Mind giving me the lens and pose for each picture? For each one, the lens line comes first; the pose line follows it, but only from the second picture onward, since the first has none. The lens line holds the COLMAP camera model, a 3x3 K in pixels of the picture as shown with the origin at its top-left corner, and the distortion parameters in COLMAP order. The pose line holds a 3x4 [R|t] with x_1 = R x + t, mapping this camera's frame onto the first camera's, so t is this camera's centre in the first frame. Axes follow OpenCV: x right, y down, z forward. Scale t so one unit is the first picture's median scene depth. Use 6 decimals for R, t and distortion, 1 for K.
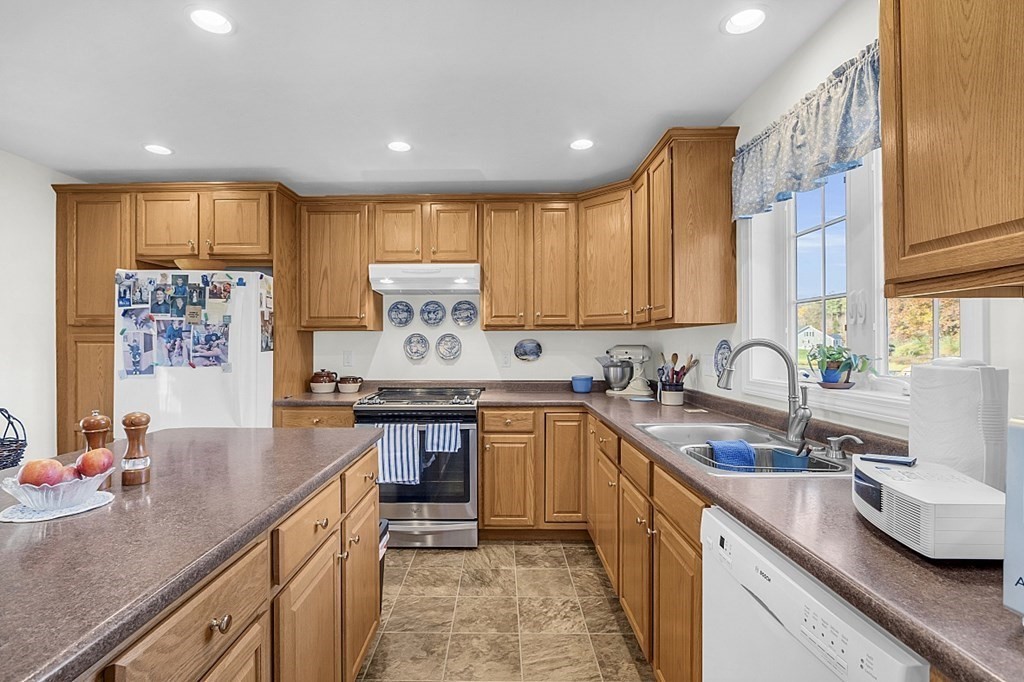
lens RADIAL K [[468.6, 0, 510.2], [0, 468.6, 341.5], [0, 0, 1]] dist [0.001845, -0.000772]
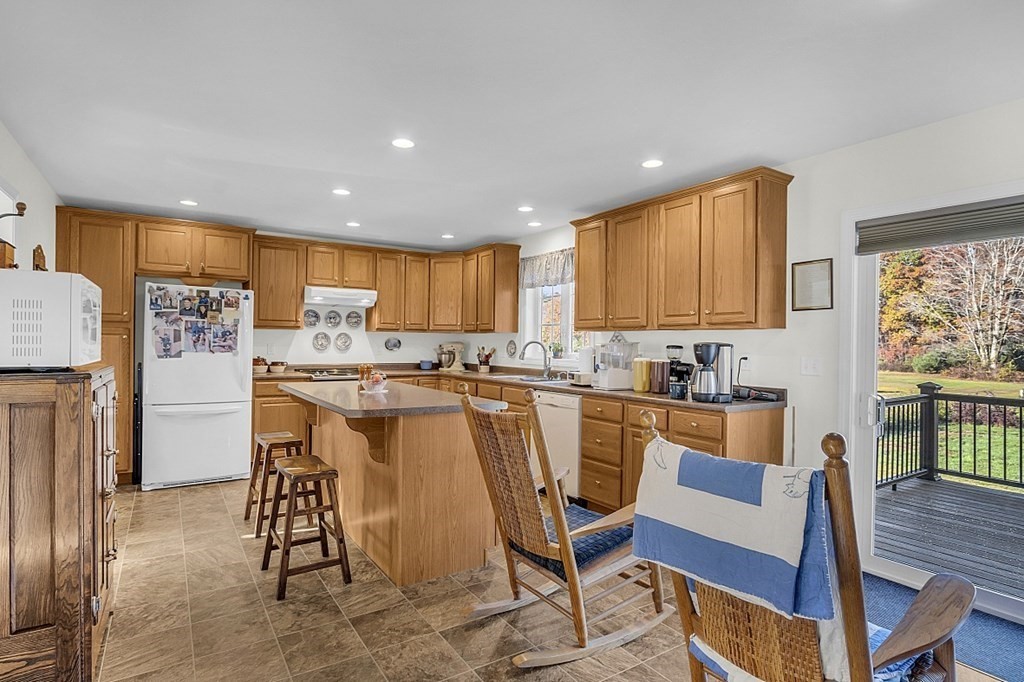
lens RADIAL K [[522.8, 0, 510.7], [0, 522.8, 344.3], [0, 0, 1]] dist [0.002173, 0.000195]
pose [[0.819427, 0.010593, 0.573086, -0.848562], [-0.017860, 0.999816, 0.007056, -0.001297], [-0.572906, -0.016017, 0.819465, -0.894408]]
